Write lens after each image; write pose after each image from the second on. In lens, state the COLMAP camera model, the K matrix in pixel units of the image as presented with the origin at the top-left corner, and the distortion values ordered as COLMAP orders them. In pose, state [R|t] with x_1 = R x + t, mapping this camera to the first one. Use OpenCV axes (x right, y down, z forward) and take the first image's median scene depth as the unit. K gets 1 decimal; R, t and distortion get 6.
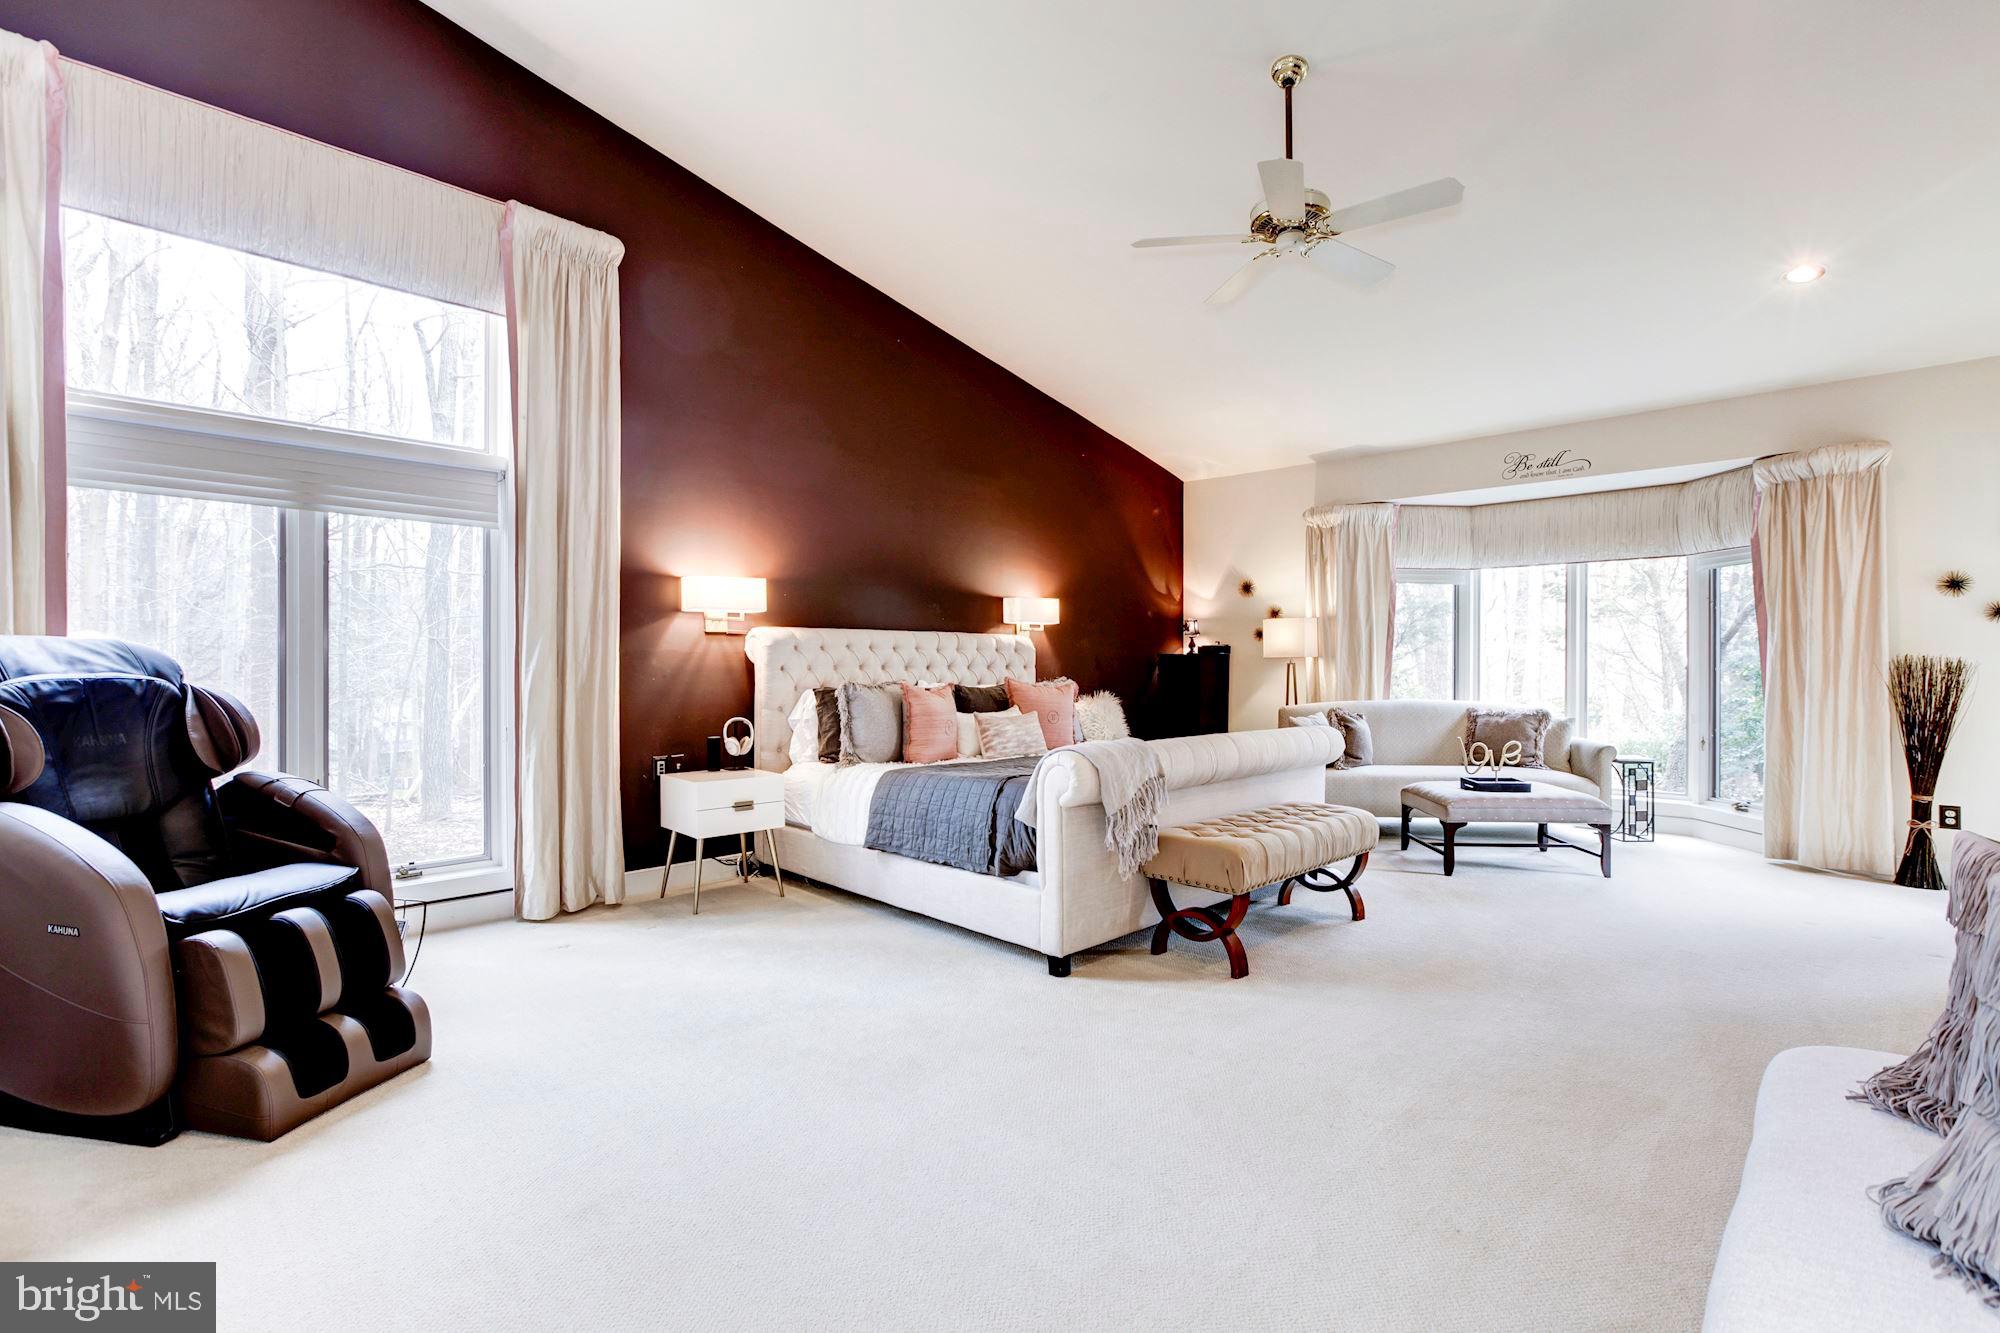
lens RADIAL K [[917.9, 0, 1008.9], [0, 917.9, 664.3], [0, 0, 1]] dist [-0.036857, 0.015345]
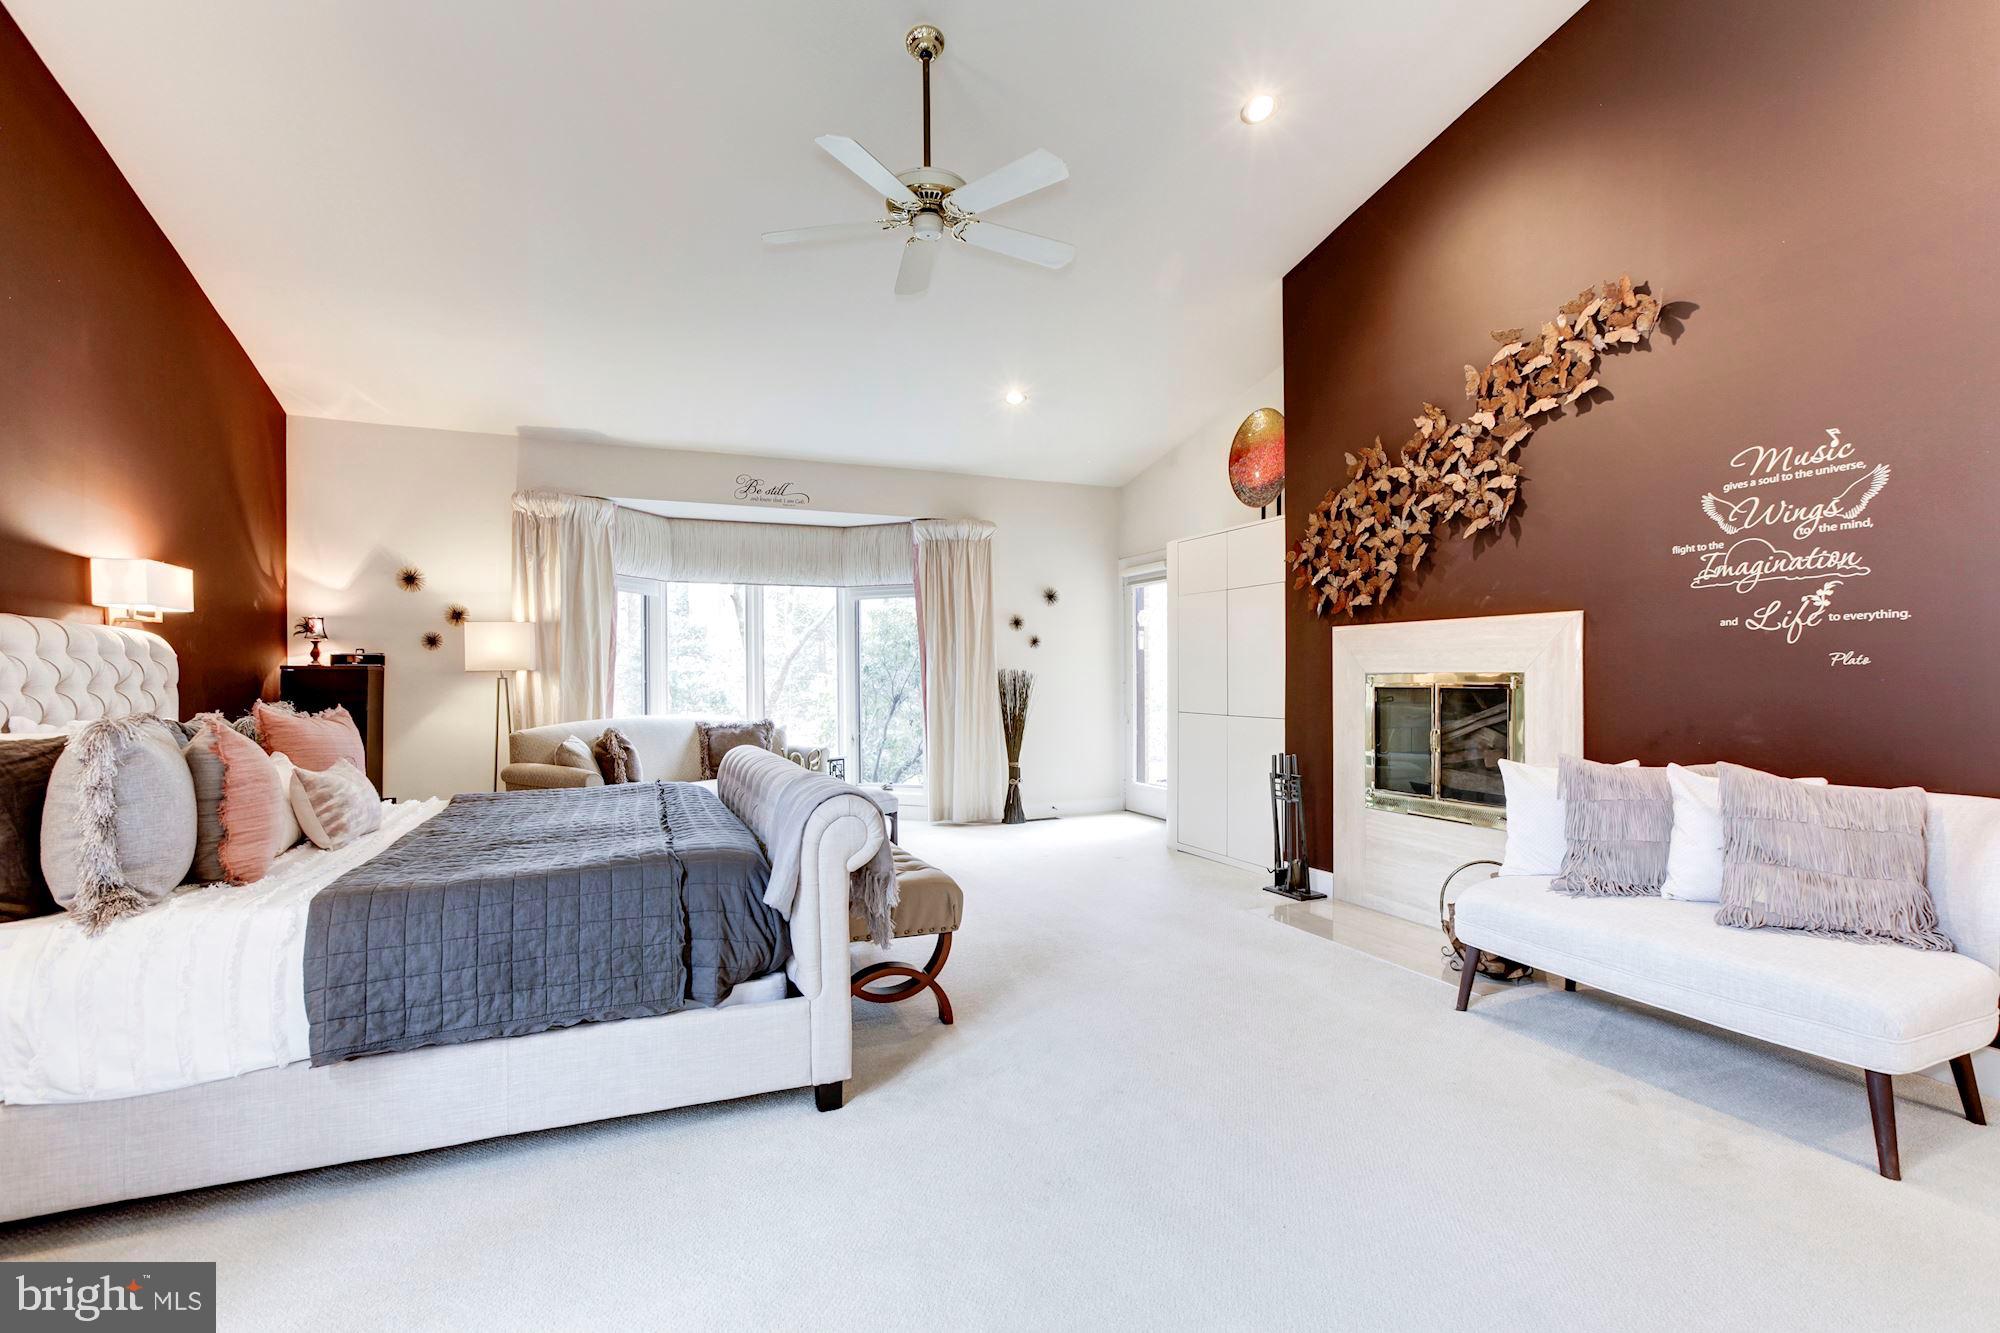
lens RADIAL K [[917.9, 0, 1008.9], [0, 917.9, 664.3], [0, 0, 1]] dist [-0.036857, 0.015345]
pose [[0.368931, 0.007937, 0.929423, -0.298456], [0.009098, 0.999885, -0.012150, 0.000714], [-0.929412, 0.012938, 0.368816, 0.319839]]
